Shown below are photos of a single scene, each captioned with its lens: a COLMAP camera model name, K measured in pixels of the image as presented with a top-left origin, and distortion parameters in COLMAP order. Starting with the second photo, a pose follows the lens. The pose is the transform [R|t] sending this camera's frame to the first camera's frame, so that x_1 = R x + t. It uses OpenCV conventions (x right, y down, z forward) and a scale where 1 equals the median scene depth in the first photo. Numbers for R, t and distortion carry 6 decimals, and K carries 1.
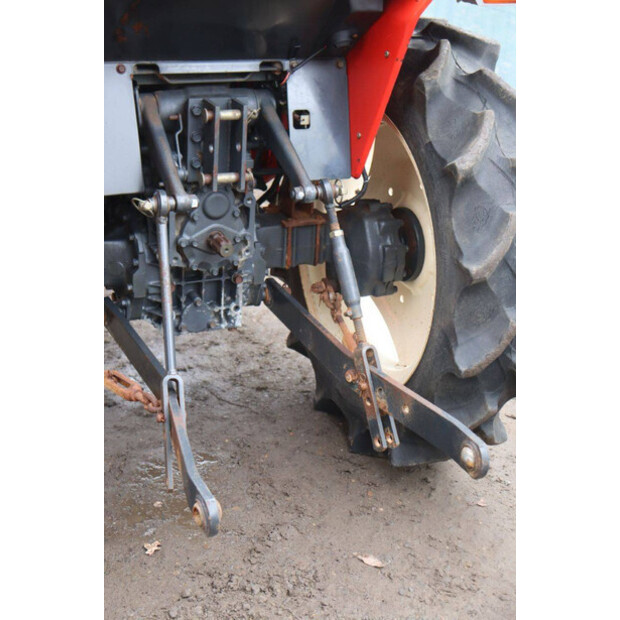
lens RADIAL K [[1085.3, 0, 306.3], [0, 1085.3, 306.9], [0, 0, 1]] dist [0.193456, 0.000000]
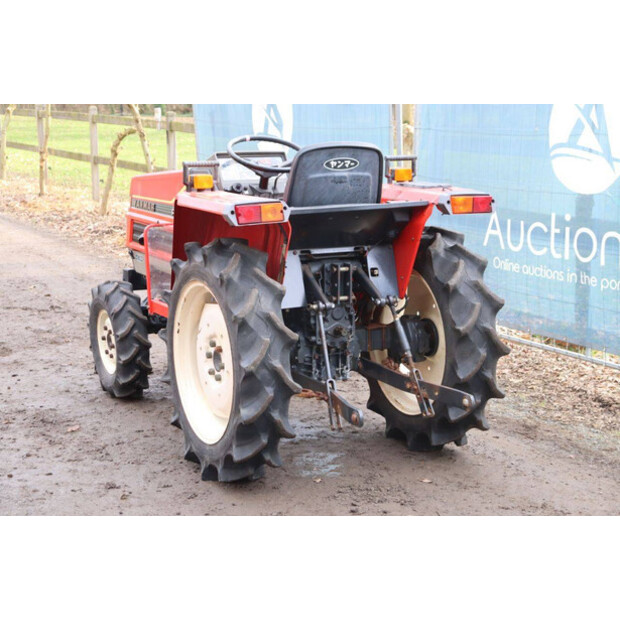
lens RADIAL K [[1193.4, 0, 305.0], [0, 1193.4, 309.7], [0, 0, 1]] dist [0.258846, 0.000000]
pose [[0.997736, -0.066872, 0.007109, -0.160228], [0.066709, 0.970819, -0.230349, 0.424968], [0.008502, 0.230302, 0.973082, -1.244626]]
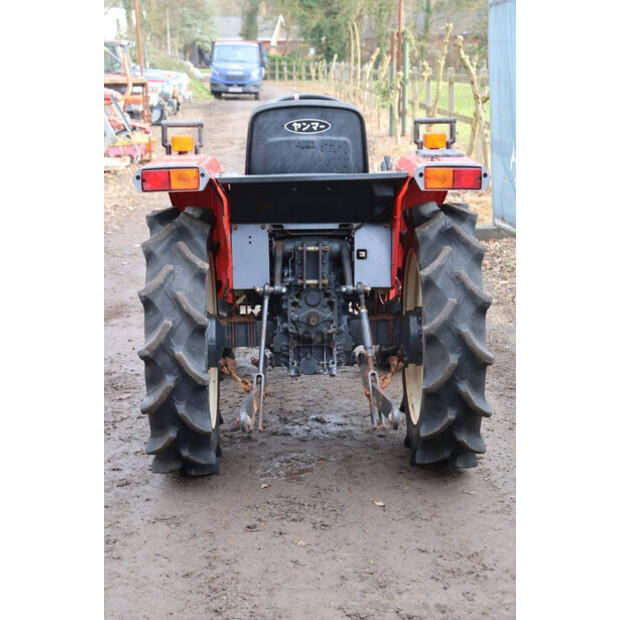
lens RADIAL K [[1184.6, 0, 309.7], [0, 1184.6, 314.5], [0, 0, 1]] dist [0.262298, 0.000000]
pose [[0.914919, 0.012956, -0.403428, 0.716084], [-0.097443, 0.977012, -0.189611, 0.310286], [0.391698, 0.212791, 0.895150, -0.784580]]
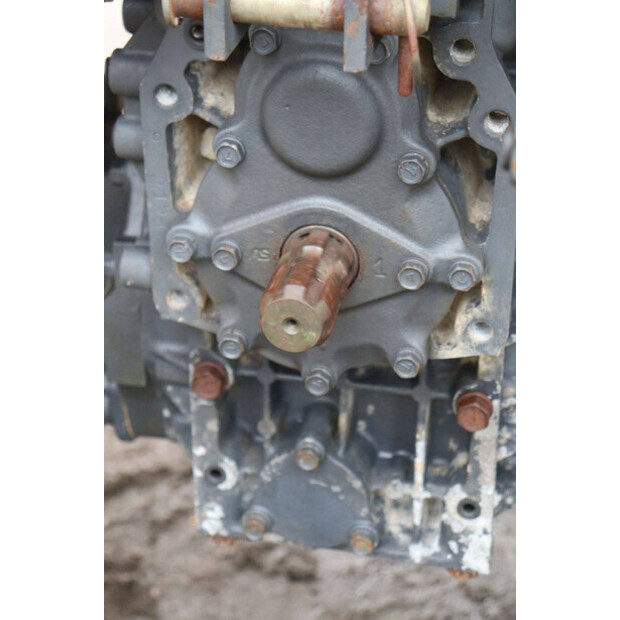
lens RADIAL K [[1463.8, 0, 310.0], [0, 1463.8, 311.7], [0, 0, 1]] dist [0.440767, 0.000000]
pose [[0.798915, 0.257780, -0.543401, 0.094388], [-0.194737, 0.965692, 0.171802, -0.106438], [0.569045, -0.031435, 0.821705, 0.735473]]
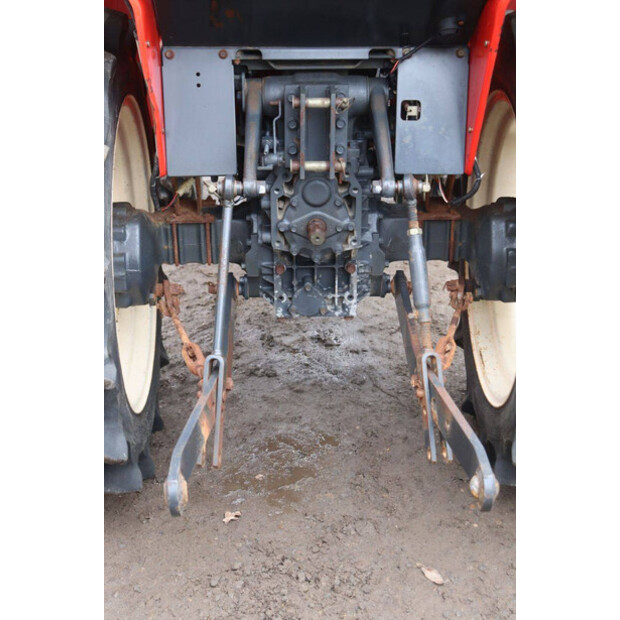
lens RADIAL K [[1057.5, 0, 309.3], [0, 1057.5, 310.2], [0, 0, 1]] dist [0.158455, 0.000000]
pose [[0.916193, 0.117840, -0.383020, 0.293798], [-0.106411, 0.993015, 0.050973, -0.034891], [0.386351, -0.005943, 0.922332, 0.099339]]
